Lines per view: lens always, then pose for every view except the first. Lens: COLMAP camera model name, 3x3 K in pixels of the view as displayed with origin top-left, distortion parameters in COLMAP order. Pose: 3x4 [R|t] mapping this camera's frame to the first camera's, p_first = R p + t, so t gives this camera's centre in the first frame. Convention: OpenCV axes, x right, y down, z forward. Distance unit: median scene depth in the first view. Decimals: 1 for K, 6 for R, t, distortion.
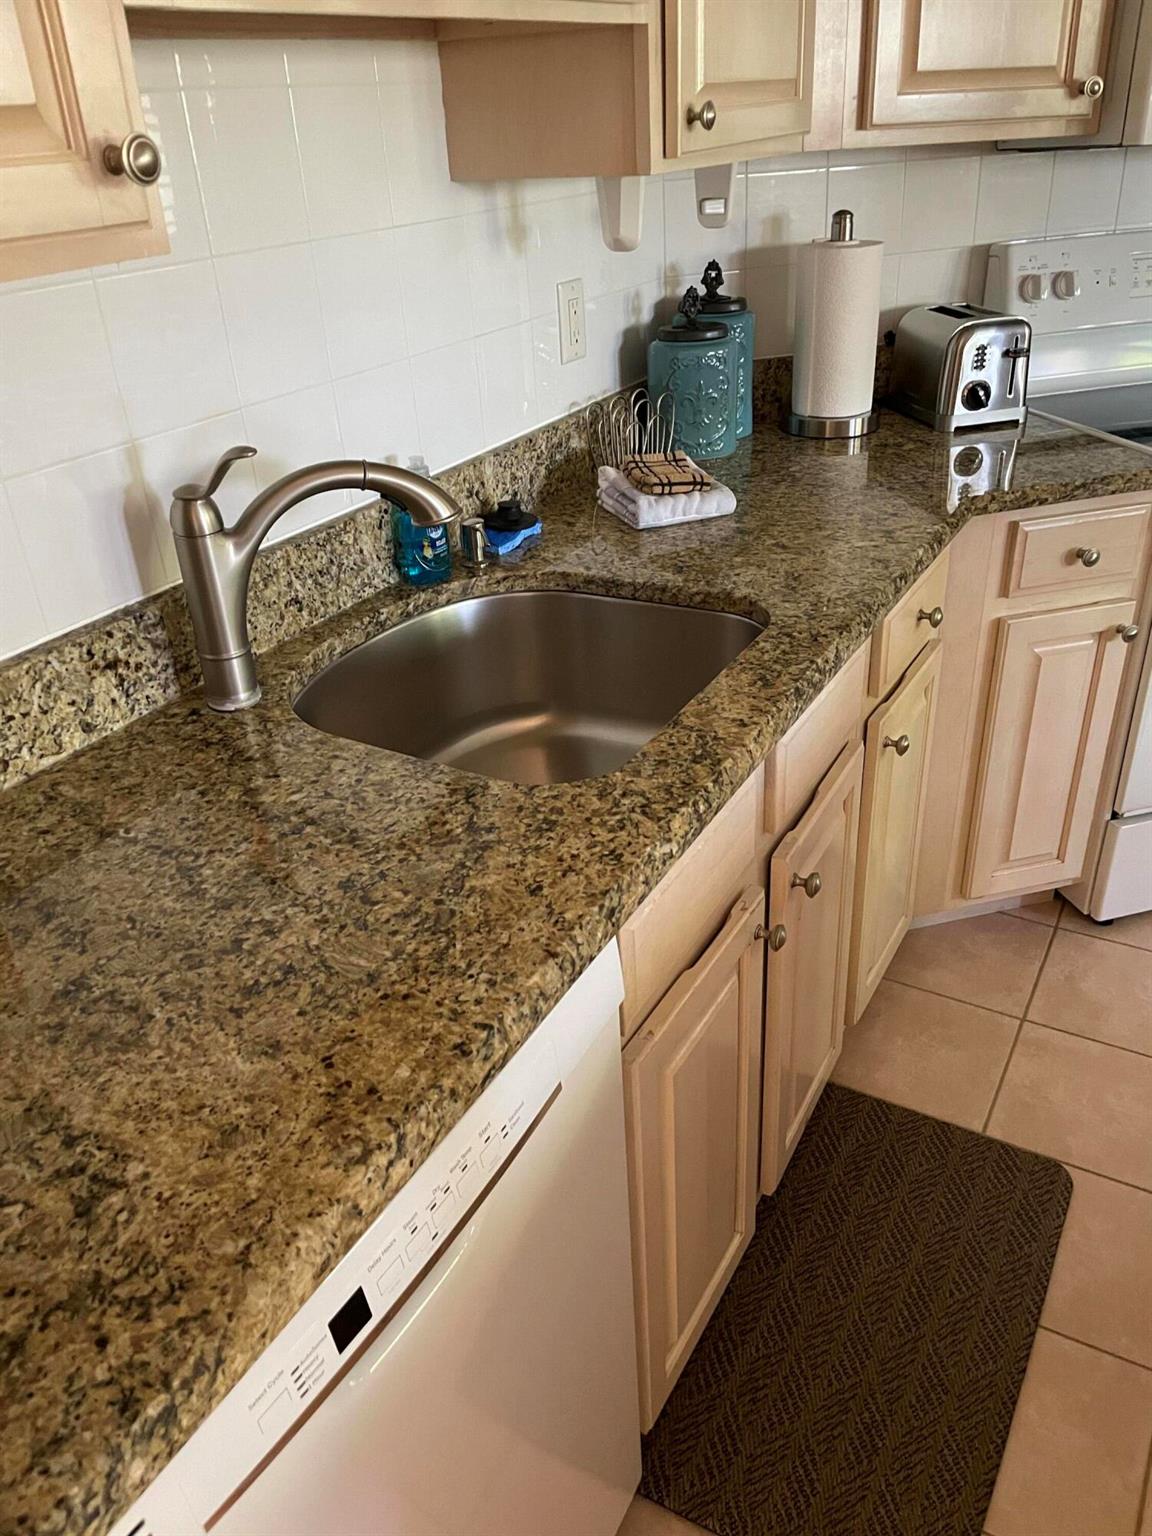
lens RADIAL K [[1172.3, 0, 576.0], [0, 1172.3, 768.0], [0, 0, 1]] dist [0.038968, -0.005315]
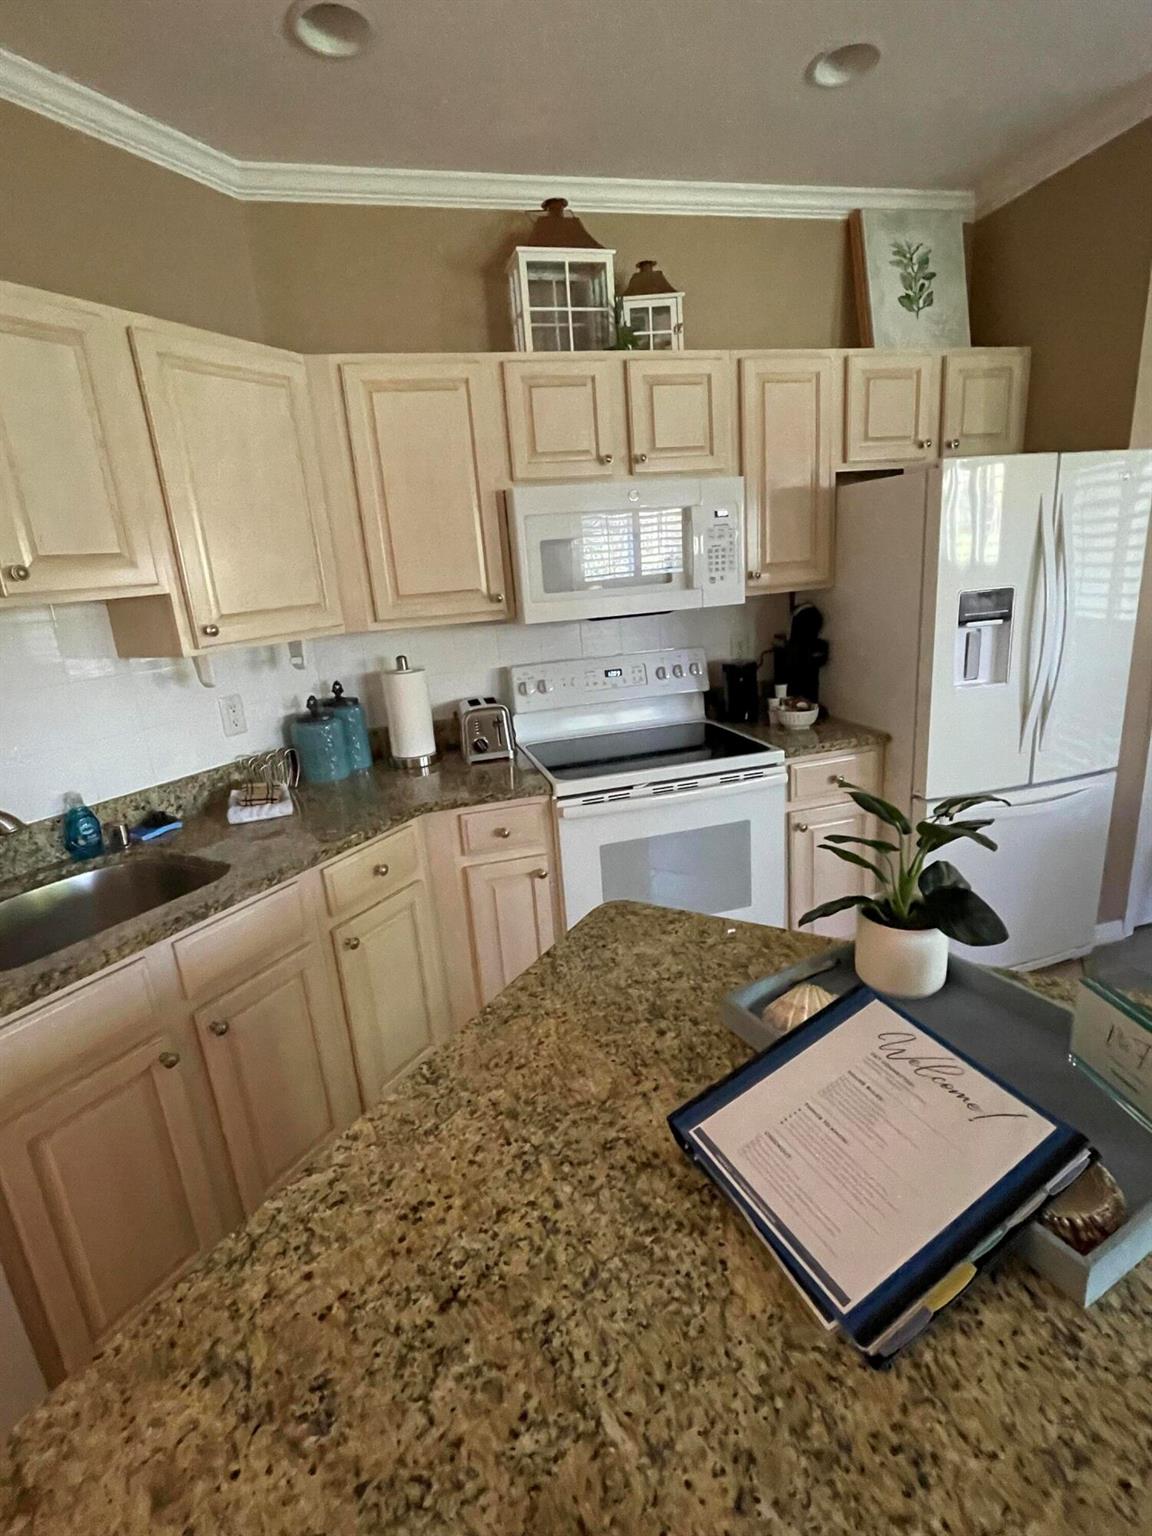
lens RADIAL K [[725.7, 0, 576.0], [0, 725.7, 768.0], [0, 0, 1]] dist [-0.000526, -0.000055]
pose [[0.999049, -0.024331, -0.036172, 0.569886], [0.015125, 0.971669, -0.235859, -0.011654], [0.040886, 0.235088, 0.971114, -0.092856]]
